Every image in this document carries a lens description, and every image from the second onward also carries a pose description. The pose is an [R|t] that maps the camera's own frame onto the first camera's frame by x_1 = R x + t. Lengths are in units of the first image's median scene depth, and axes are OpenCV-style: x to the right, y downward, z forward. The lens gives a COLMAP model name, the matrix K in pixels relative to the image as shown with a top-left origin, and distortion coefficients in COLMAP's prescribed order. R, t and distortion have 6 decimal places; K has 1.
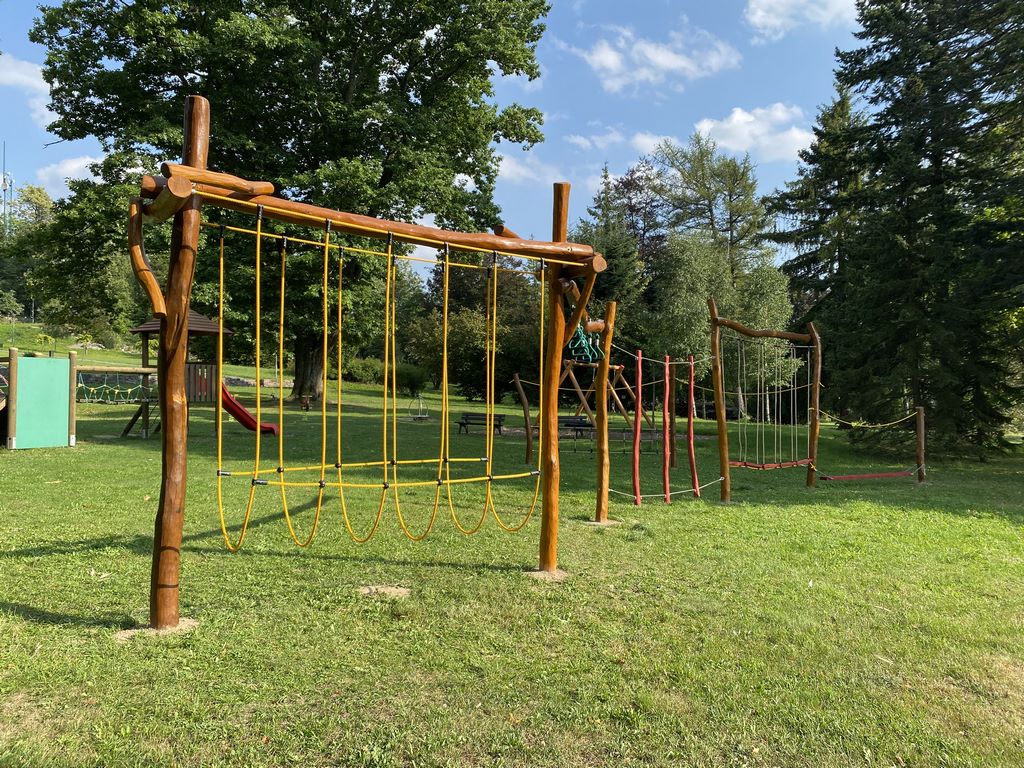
lens RADIAL K [[774.7, 0, 512.0], [0, 774.7, 384.0], [0, 0, 1]] dist [0.058825, -0.098213]
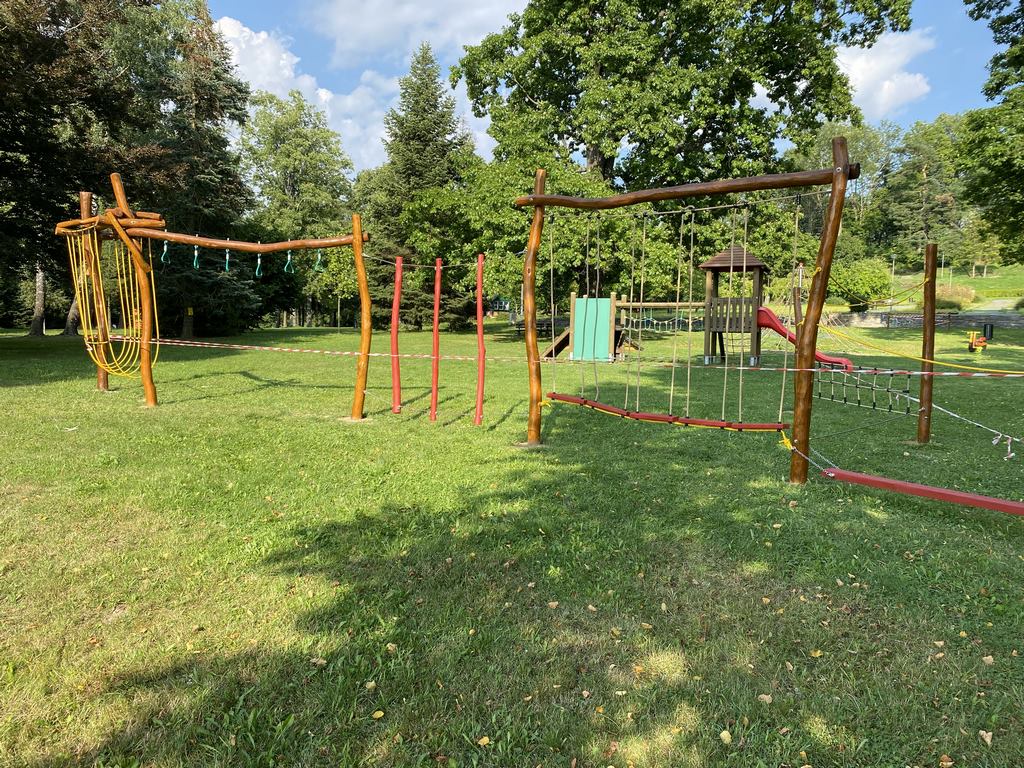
lens RADIAL K [[774.7, 0, 512.0], [0, 774.7, 384.0], [0, 0, 1]] dist [0.058825, -0.098213]
pose [[0.070292, 0.059913, -0.995726, 0.255206], [-0.006801, 0.998200, 0.059582, 0.011184], [0.997503, 0.002584, 0.070573, 0.246356]]
